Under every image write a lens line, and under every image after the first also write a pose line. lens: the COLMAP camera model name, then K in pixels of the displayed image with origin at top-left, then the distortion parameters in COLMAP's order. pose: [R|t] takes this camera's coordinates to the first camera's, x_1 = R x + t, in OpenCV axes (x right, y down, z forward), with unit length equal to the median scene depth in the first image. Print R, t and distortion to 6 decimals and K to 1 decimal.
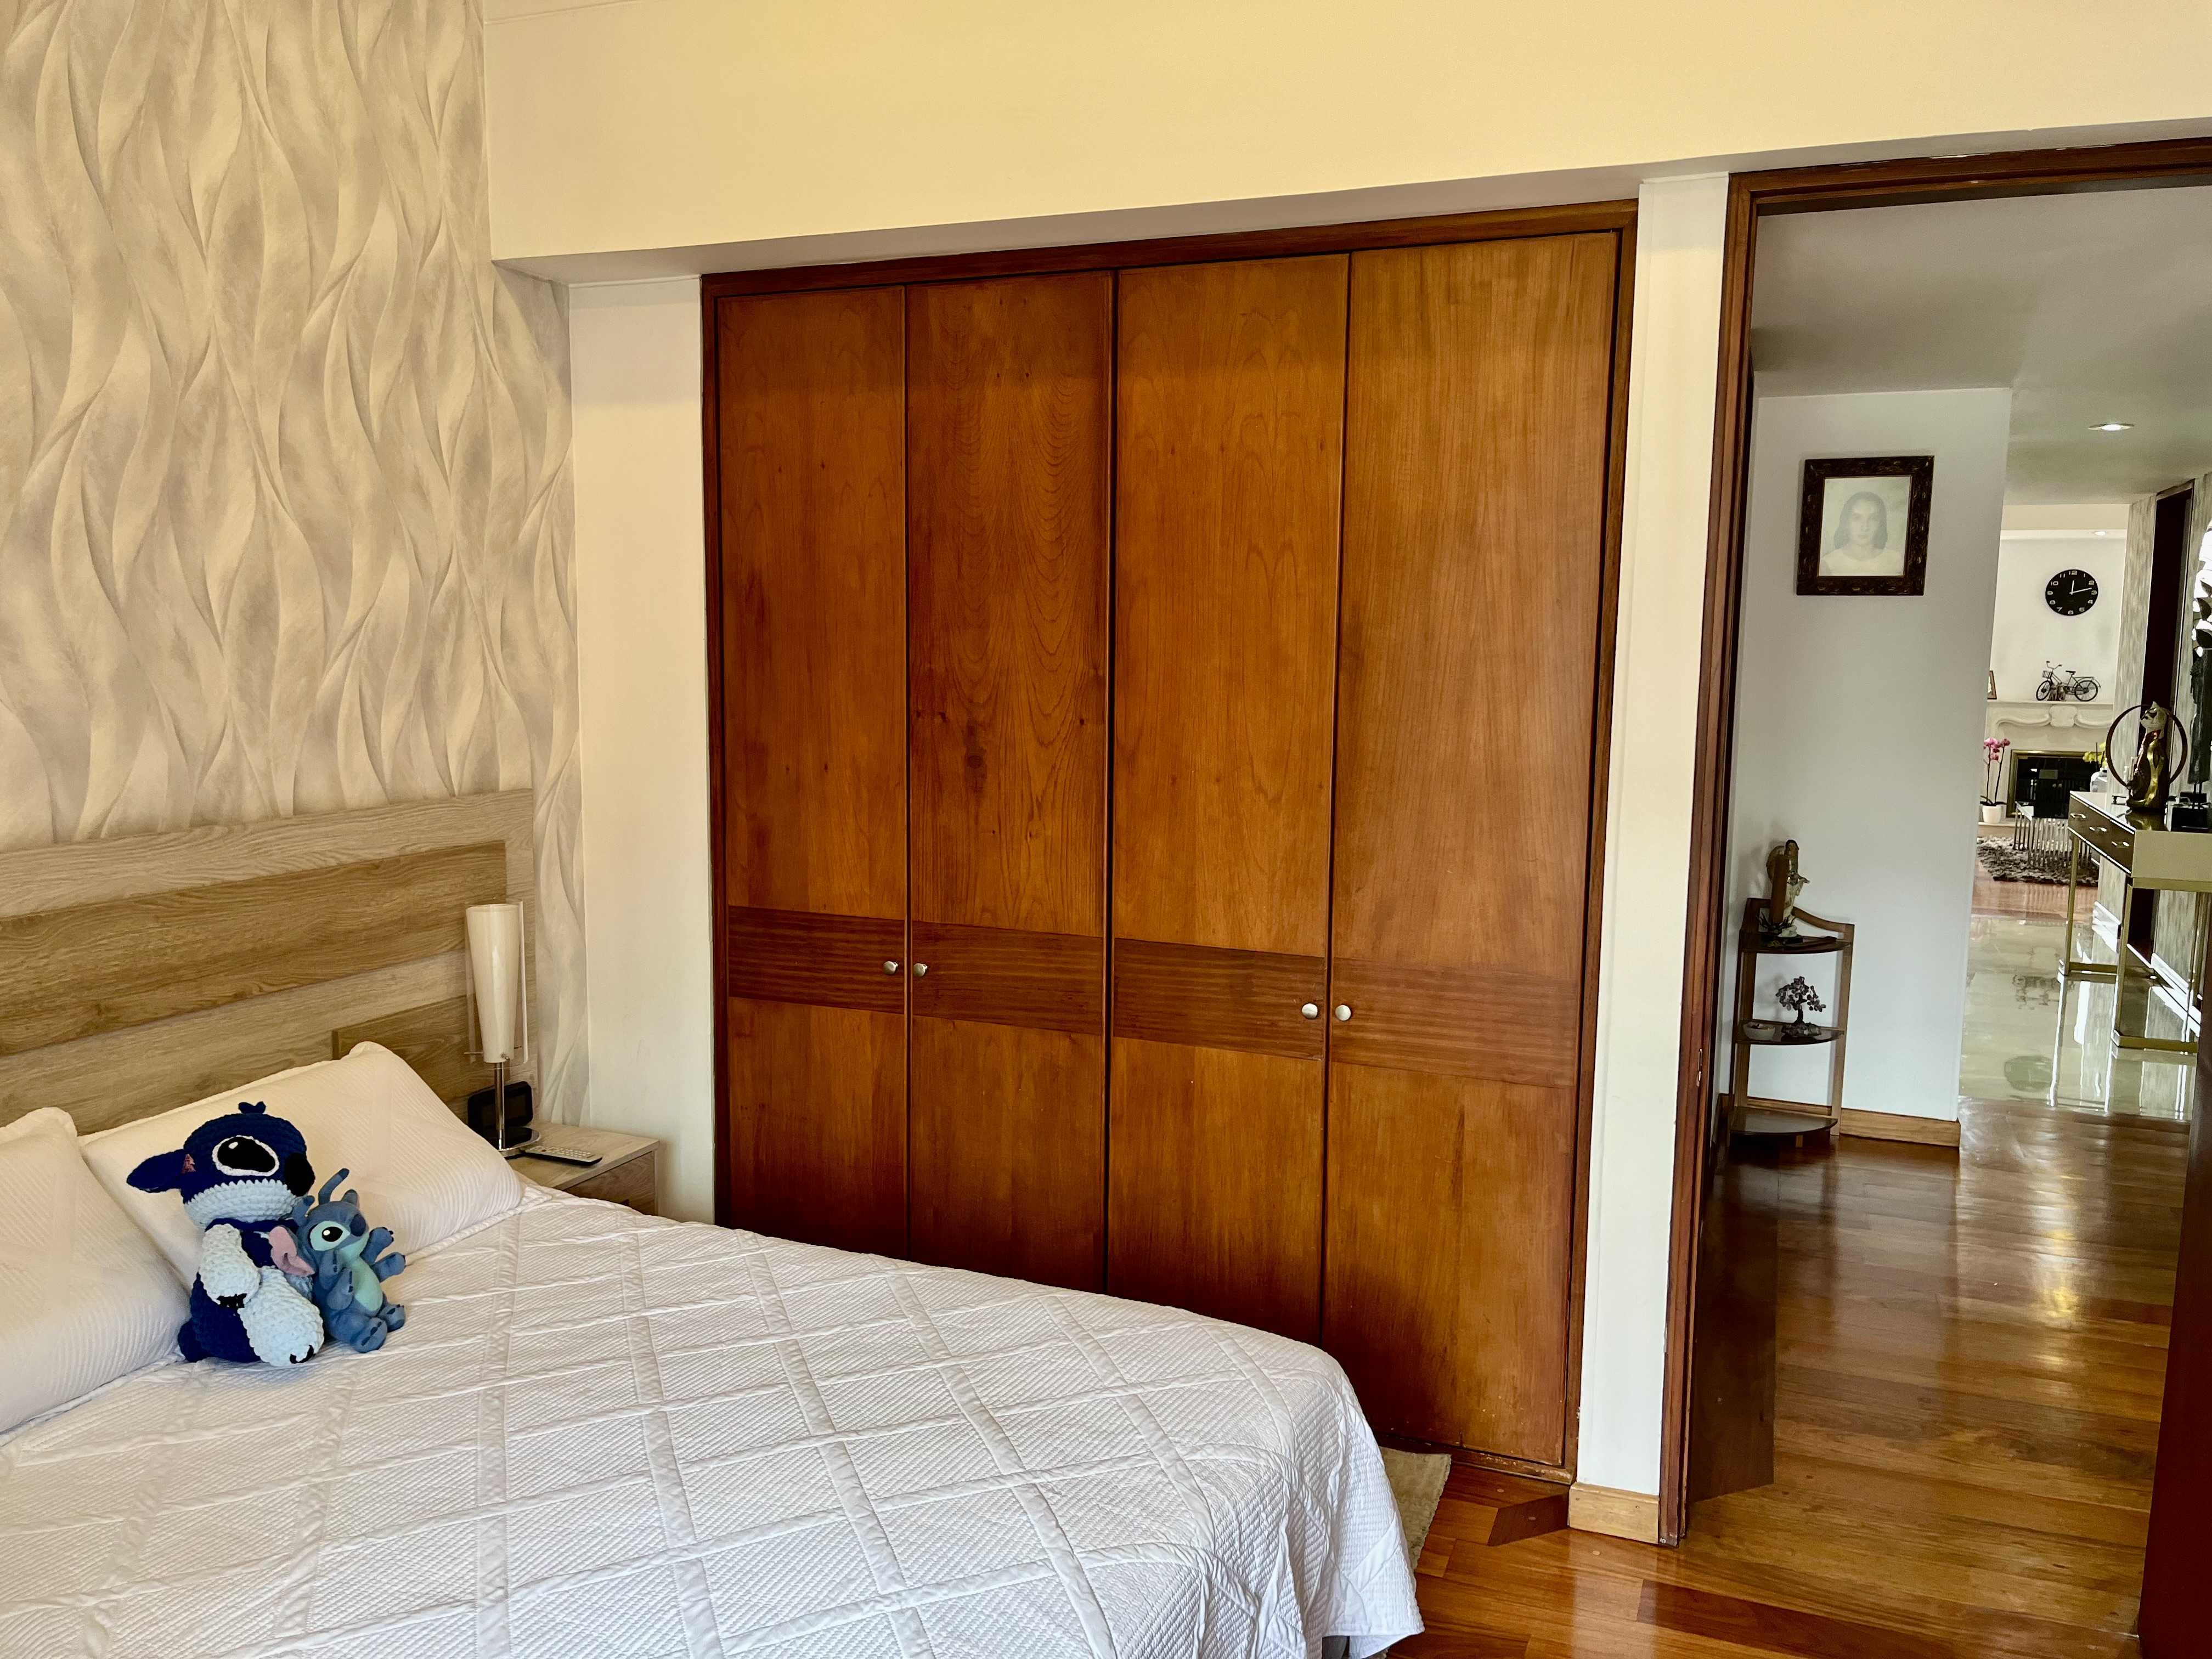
lens RADIAL K [[1694.2, 0, 1099.2], [0, 1694.2, 834.2], [0, 0, 1]] dist [0.070050, -0.084778]
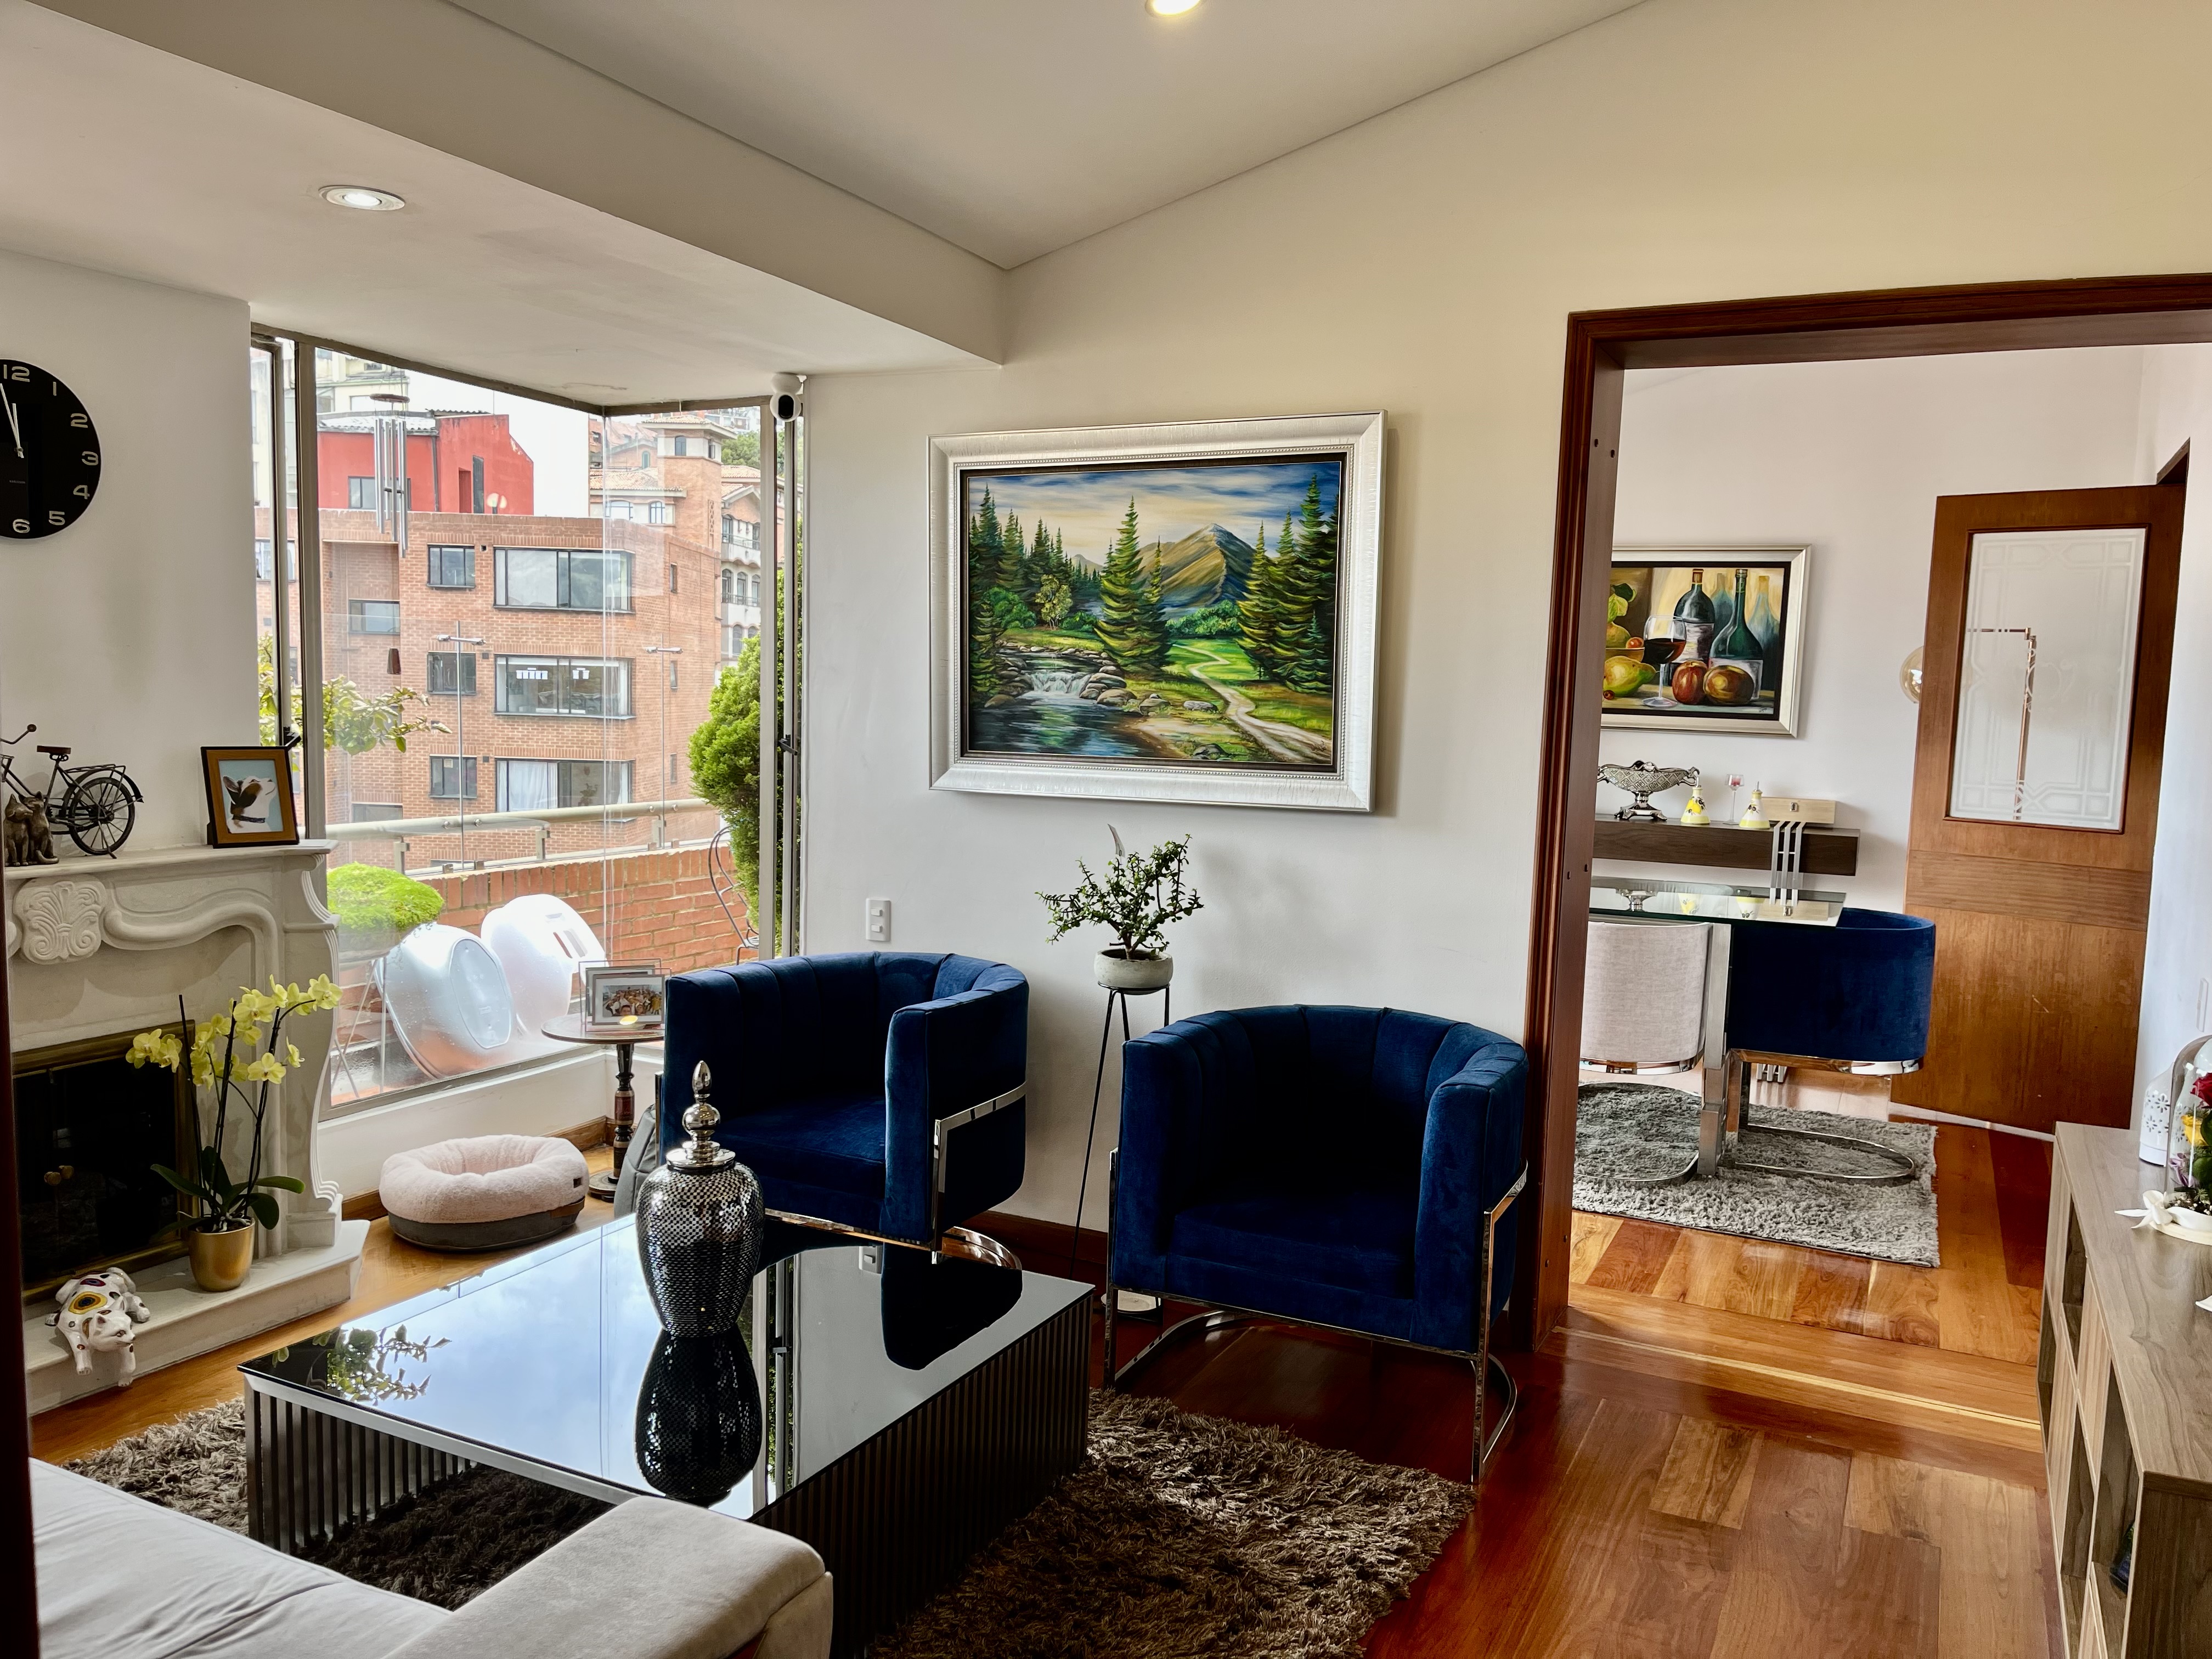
lens RADIAL K [[1698.3, 0, 1105.3], [0, 1698.3, 835.6], [0, 0, 1]] dist [0.113529, -0.142273]
pose [[0.066588, -0.097034, 0.993051, 0.308086], [0.101679, 0.990739, 0.089990, -0.089321], [-0.992586, 0.094980, 0.075837, 0.821440]]
